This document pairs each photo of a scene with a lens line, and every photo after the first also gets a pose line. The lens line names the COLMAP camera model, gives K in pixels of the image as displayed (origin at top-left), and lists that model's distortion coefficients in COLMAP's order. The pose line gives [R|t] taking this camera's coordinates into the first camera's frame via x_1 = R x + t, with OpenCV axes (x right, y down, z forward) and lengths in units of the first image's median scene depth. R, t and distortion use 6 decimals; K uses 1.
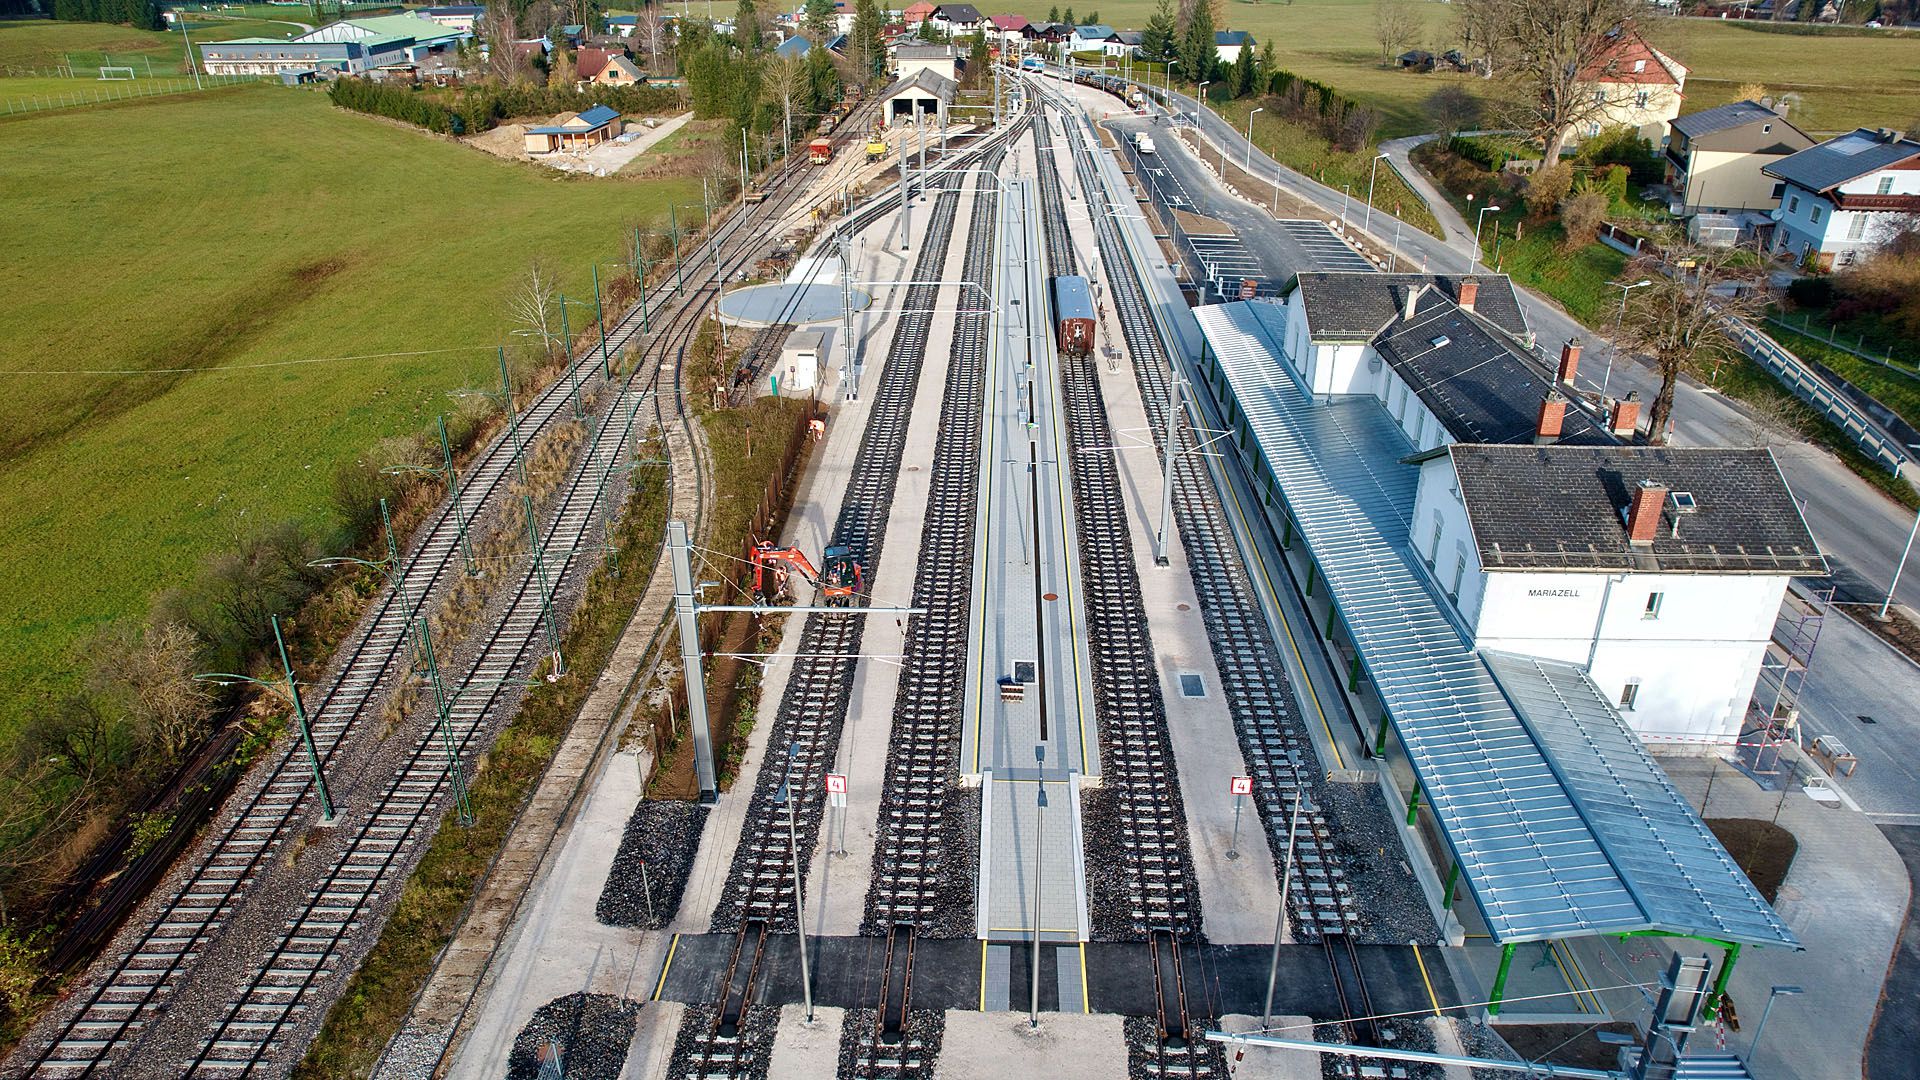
lens RADIAL K [[1232.9, 0, 965.8], [0, 1232.9, 540.5], [0, 0, 1]] dist [-0.076084, 0.066887]
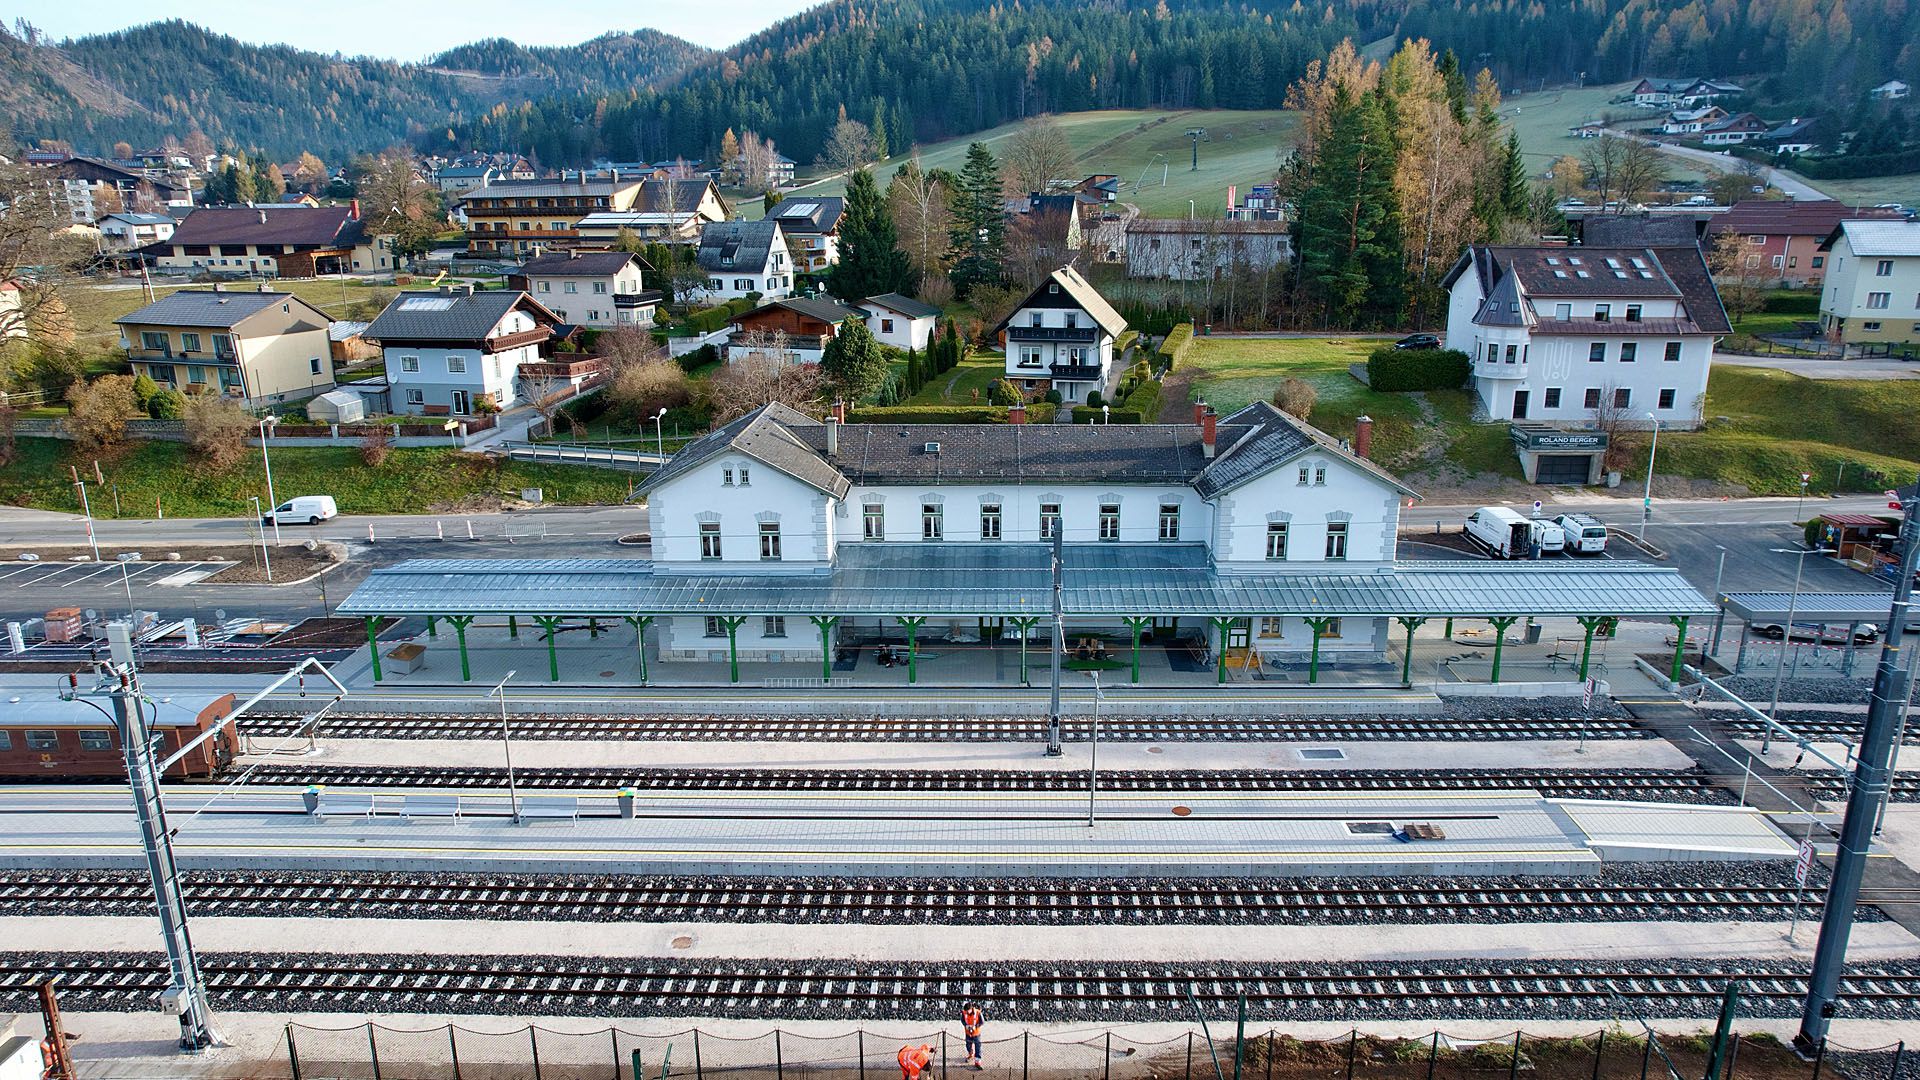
lens RADIAL K [[1230.5, 0, 967.8], [0, 1230.5, 540.2], [0, 0, 1]] dist [-0.077306, 0.070621]
pose [[-0.020529, -0.267558, 0.963323, -0.427430], [0.439456, 0.863043, 0.249071, -0.240792], [-0.898030, 0.428451, 0.099862, 0.653000]]
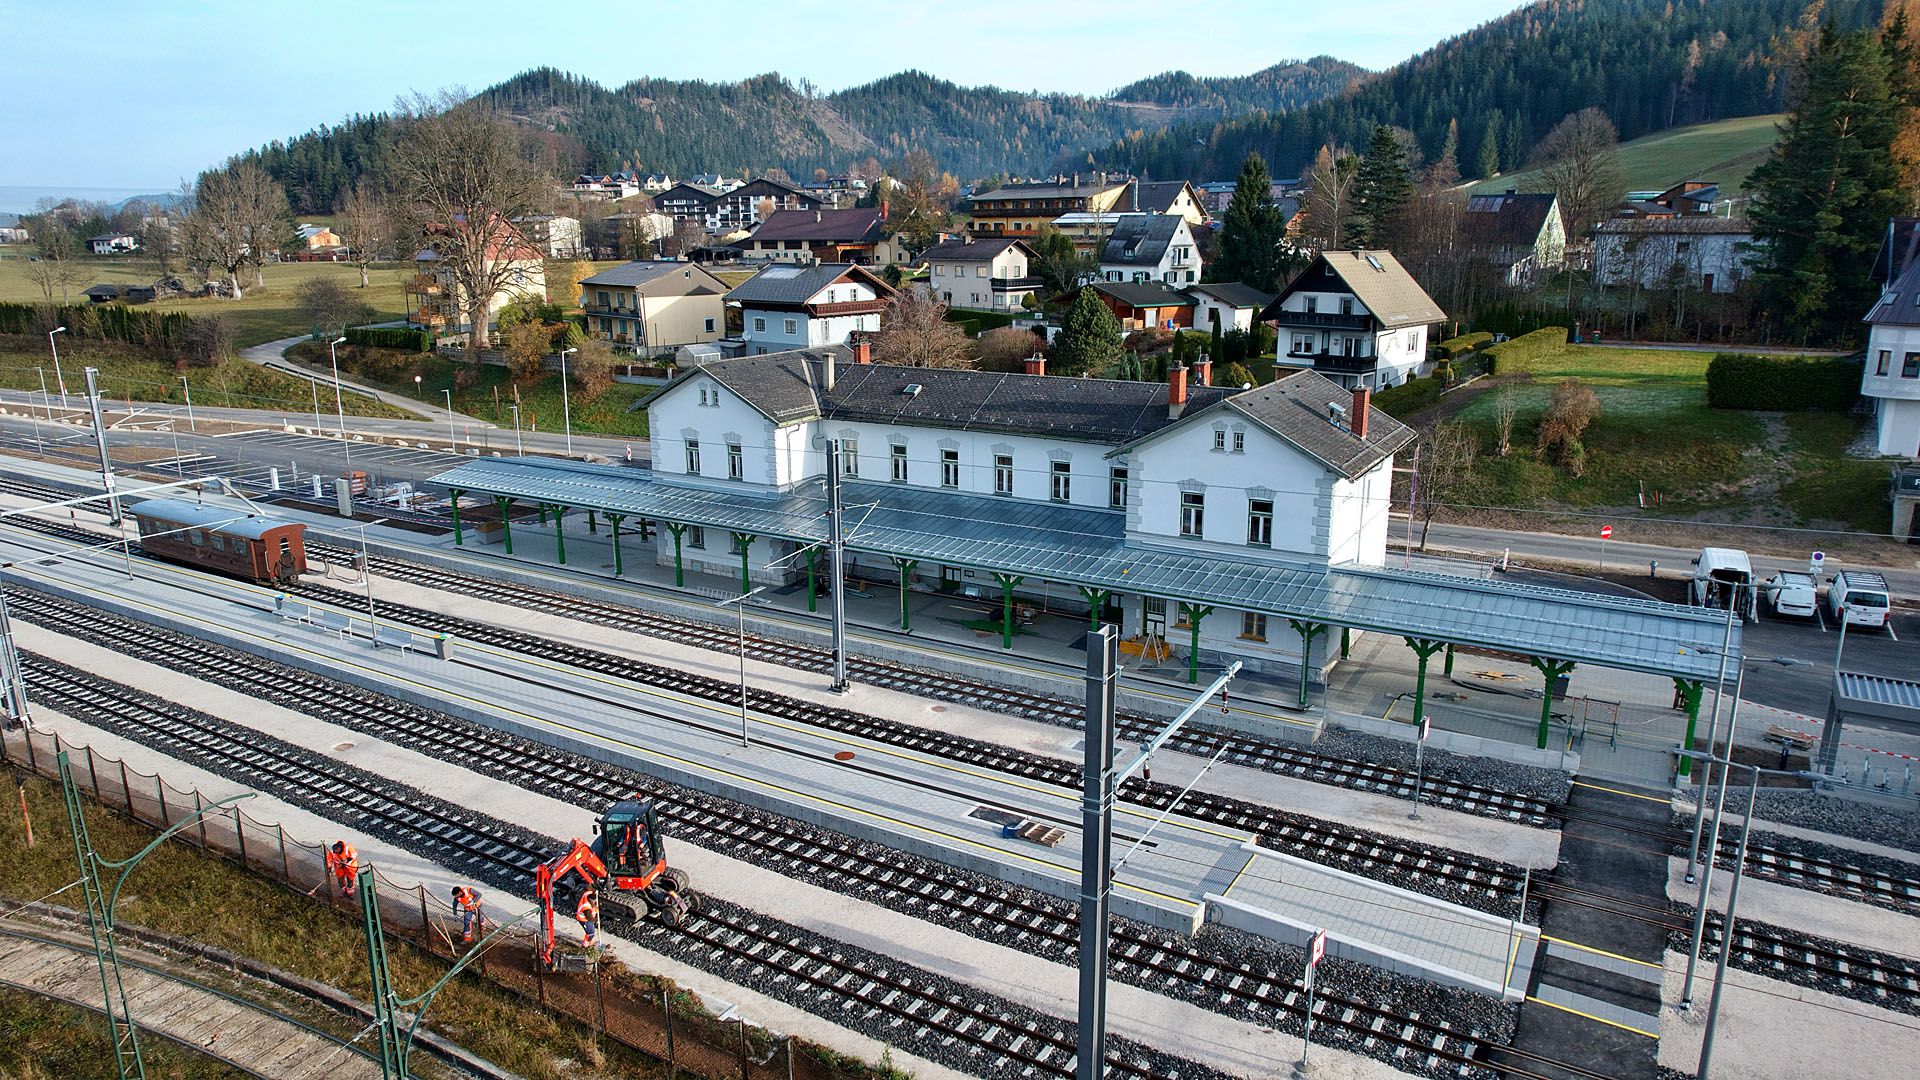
lens RADIAL K [[1230.5, 0, 967.8], [0, 1230.5, 540.2], [0, 0, 1]] dist [-0.077306, 0.070621]
pose [[0.477060, -0.216672, 0.851743, -0.327056], [0.385674, 0.922447, 0.018642, -0.038473], [-0.789727, 0.319602, 0.523628, 0.352407]]
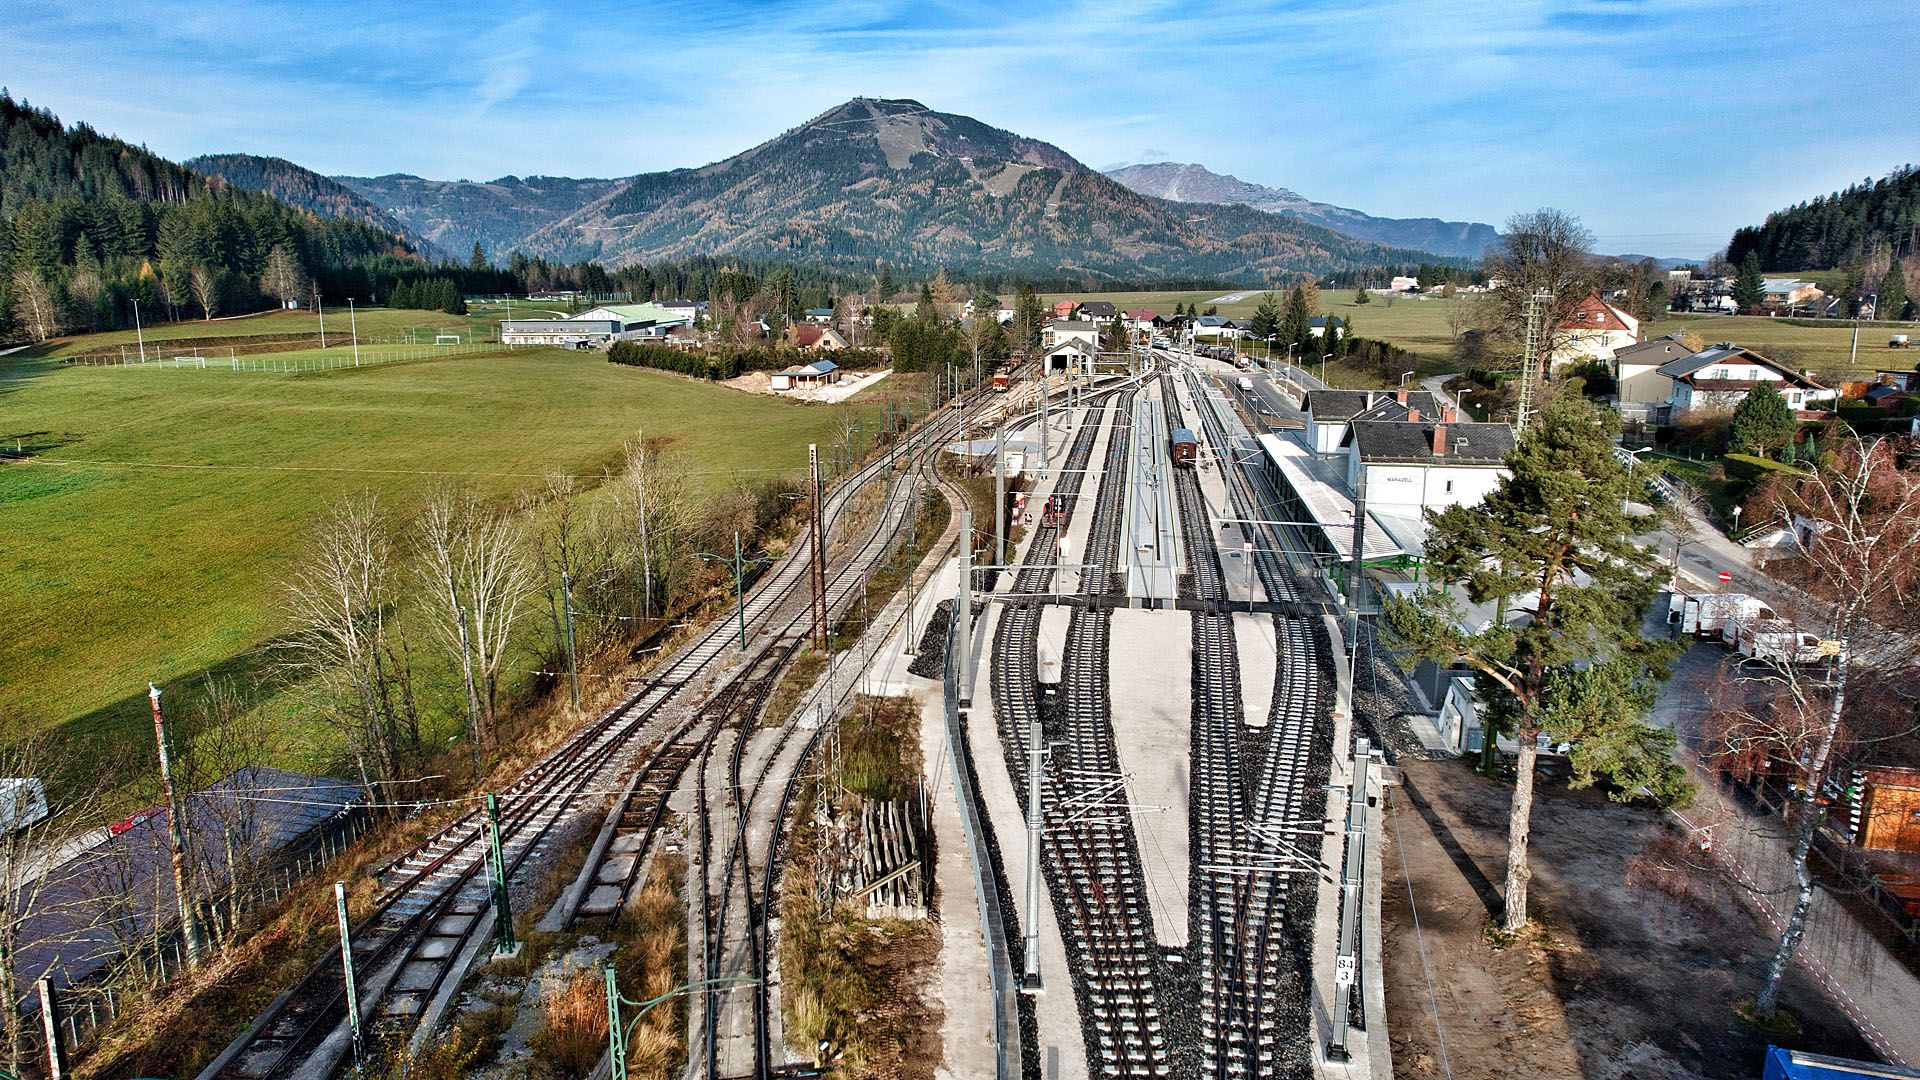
lens RADIAL K [[1230.5, 0, 967.8], [0, 1230.5, 540.2], [0, 0, 1]] dist [-0.077306, 0.070621]
pose [[0.994424, 0.026043, -0.102190, -0.024535], [-0.049286, 0.971457, -0.232039, 0.343195], [0.093230, 0.235782, 0.967324, -0.563934]]
